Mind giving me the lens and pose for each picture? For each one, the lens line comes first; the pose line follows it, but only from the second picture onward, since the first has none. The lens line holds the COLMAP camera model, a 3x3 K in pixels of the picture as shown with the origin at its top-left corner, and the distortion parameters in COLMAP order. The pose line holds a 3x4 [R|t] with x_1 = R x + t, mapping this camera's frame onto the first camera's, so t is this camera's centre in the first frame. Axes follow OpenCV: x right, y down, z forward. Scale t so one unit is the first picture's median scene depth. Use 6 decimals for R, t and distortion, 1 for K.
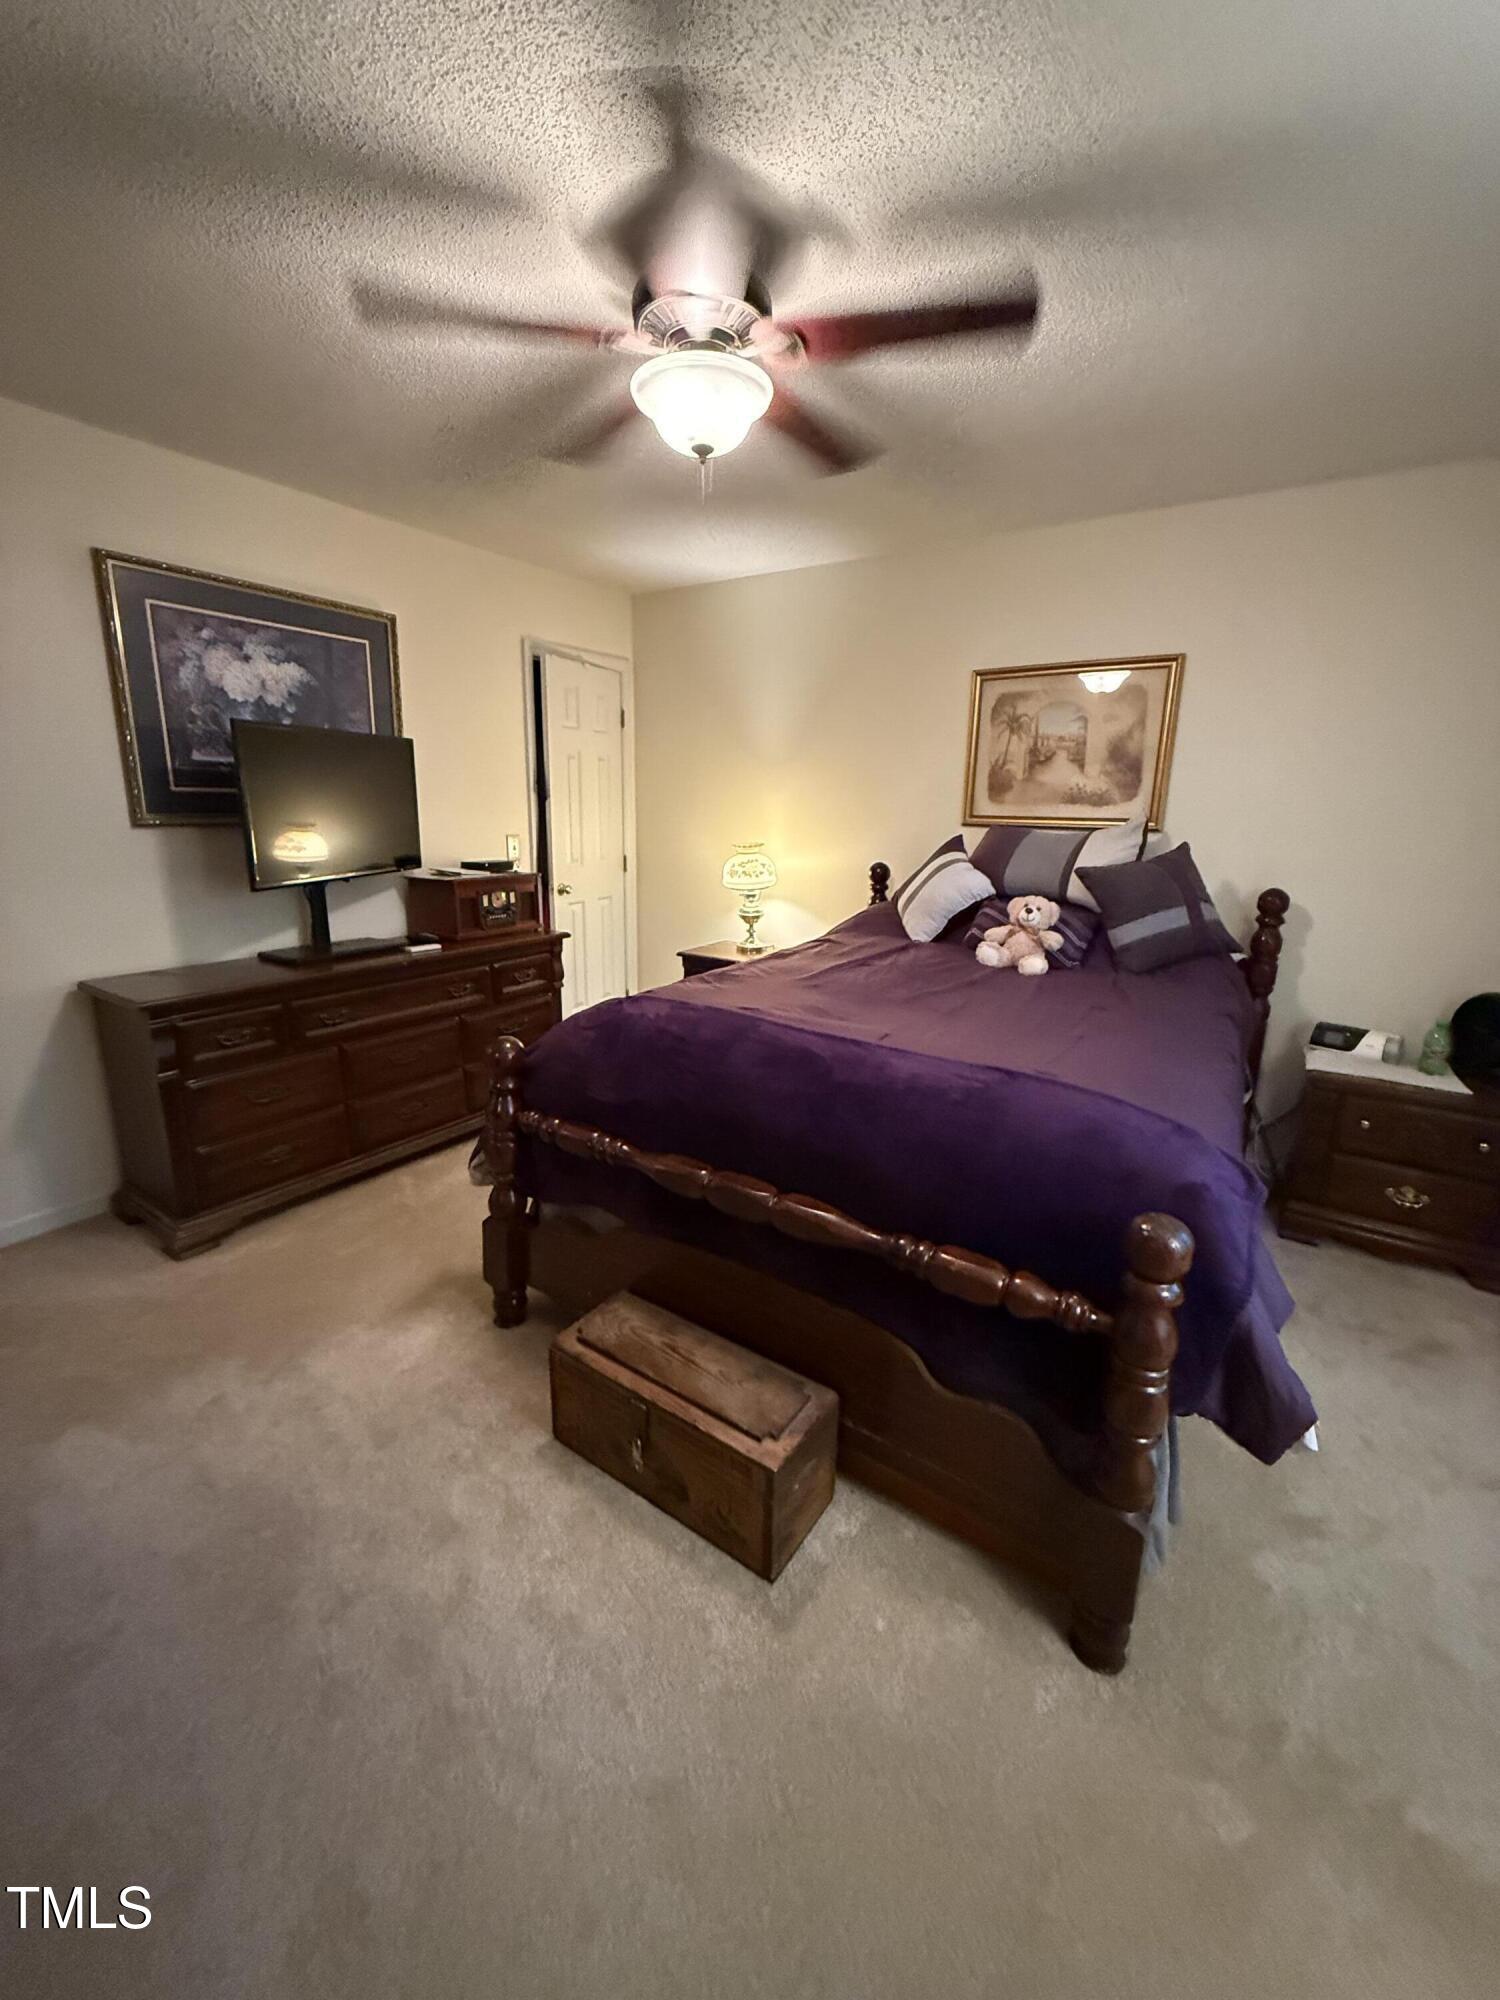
lens RADIAL K [[797.9, 0, 750.0], [0, 797.9, 1000.0], [0, 0, 1]] dist [0.001336, -0.000347]
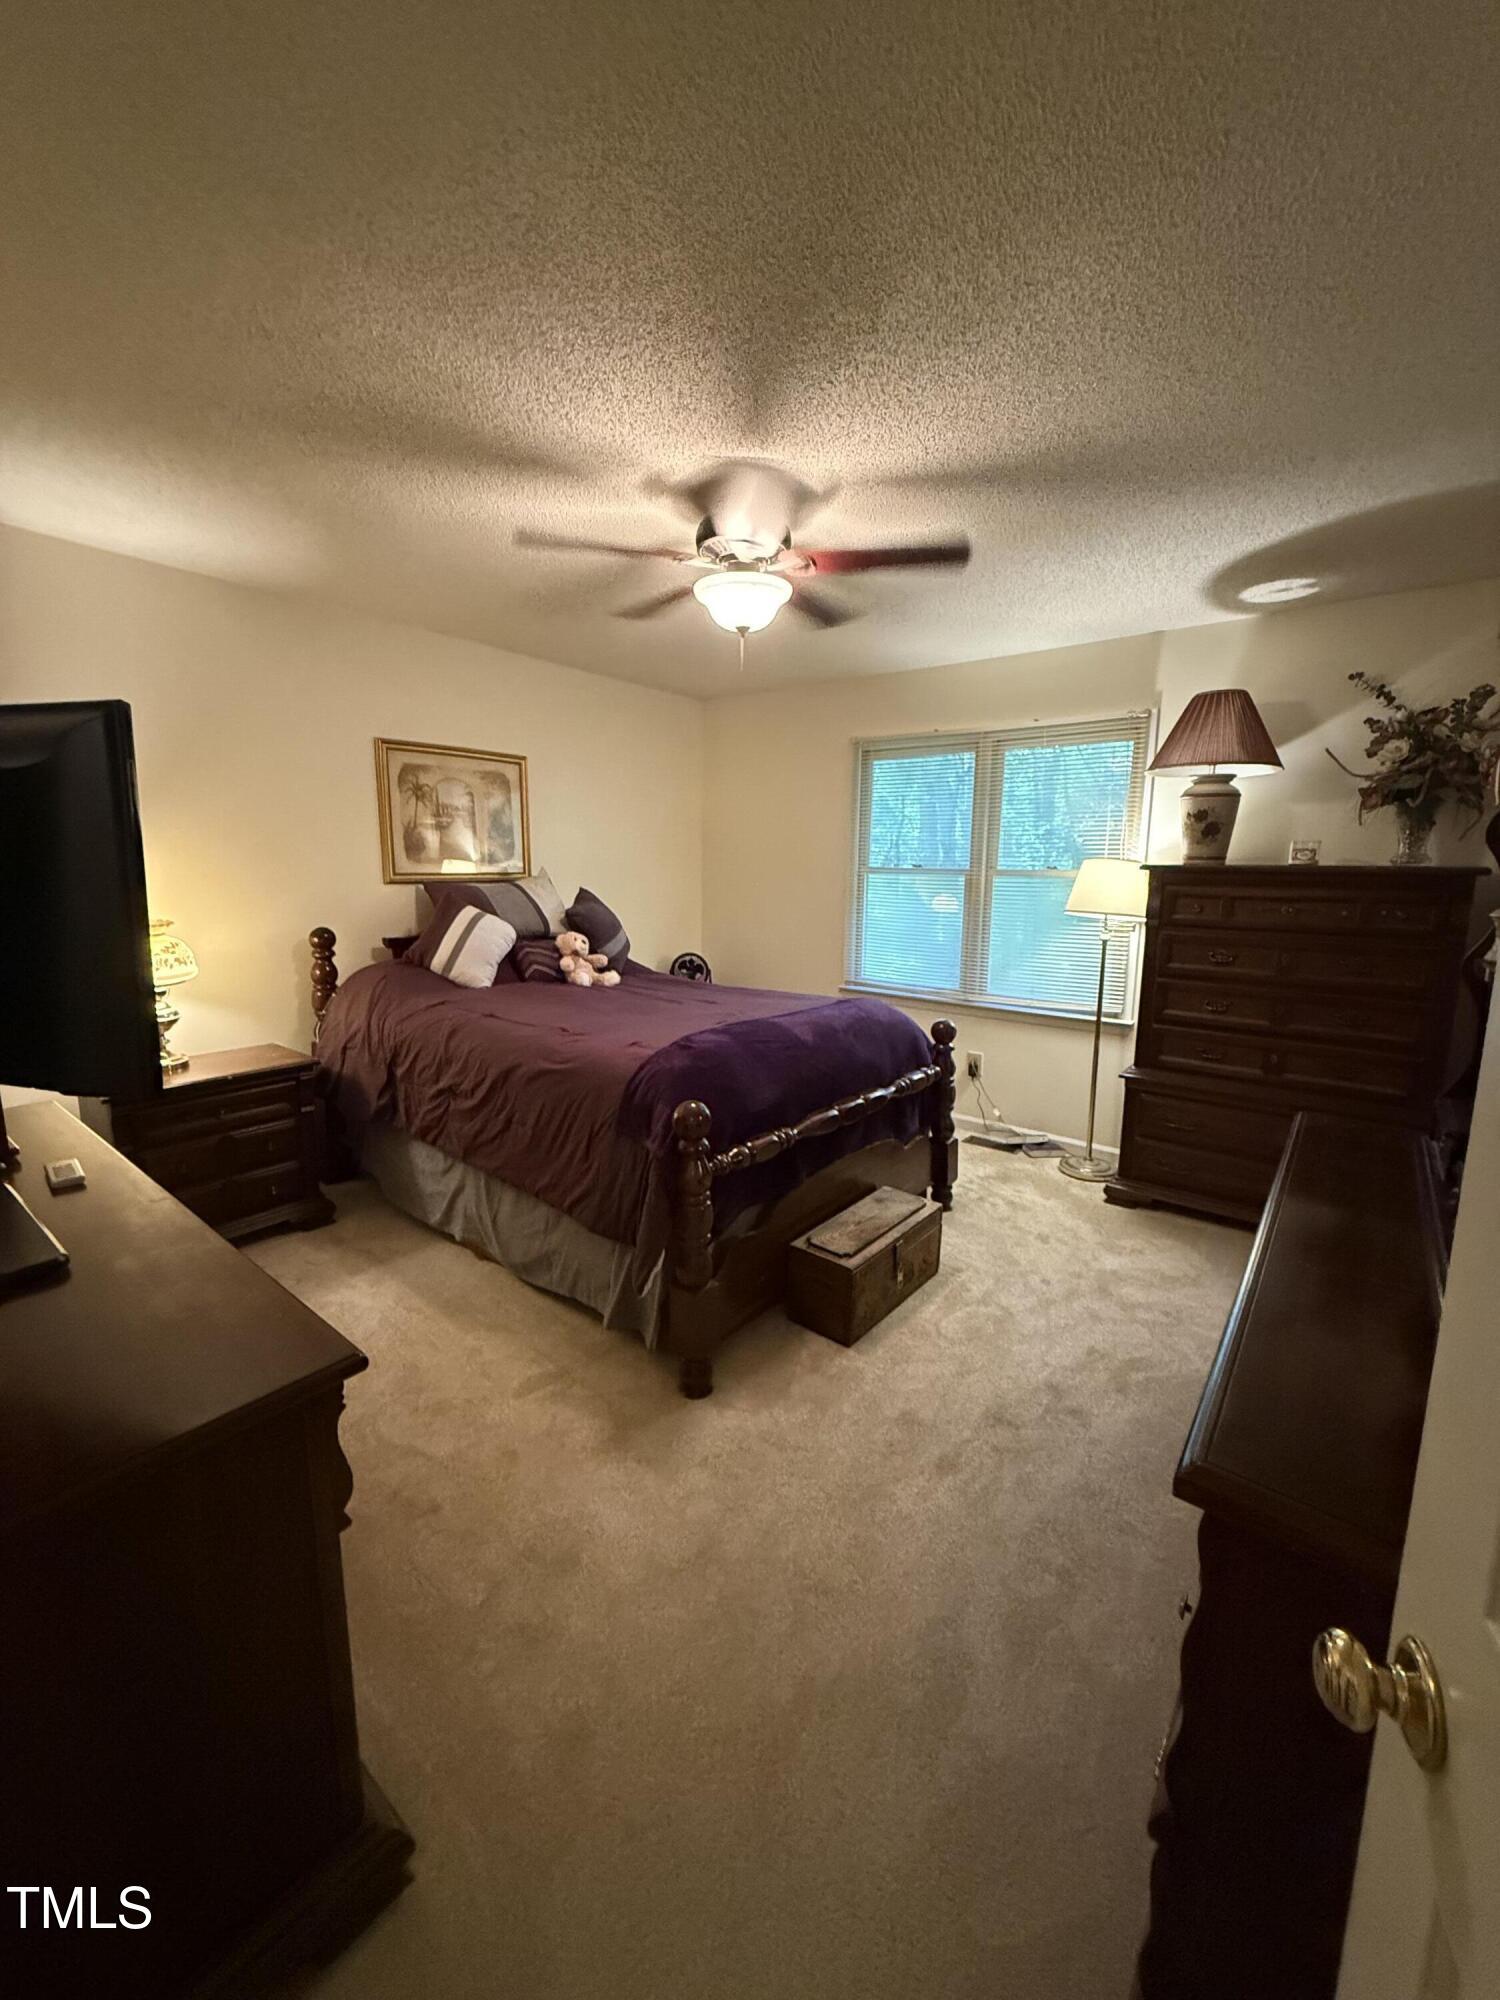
lens RADIAL K [[797.9, 0, 750.0], [0, 797.9, 1000.0], [0, 0, 1]] dist [0.001336, -0.000347]
pose [[0.071605, -0.184327, 0.980253, -0.828452], [0.232363, 0.958819, 0.163323, -0.147562], [-0.969990, 0.216079, 0.111487, 0.508589]]
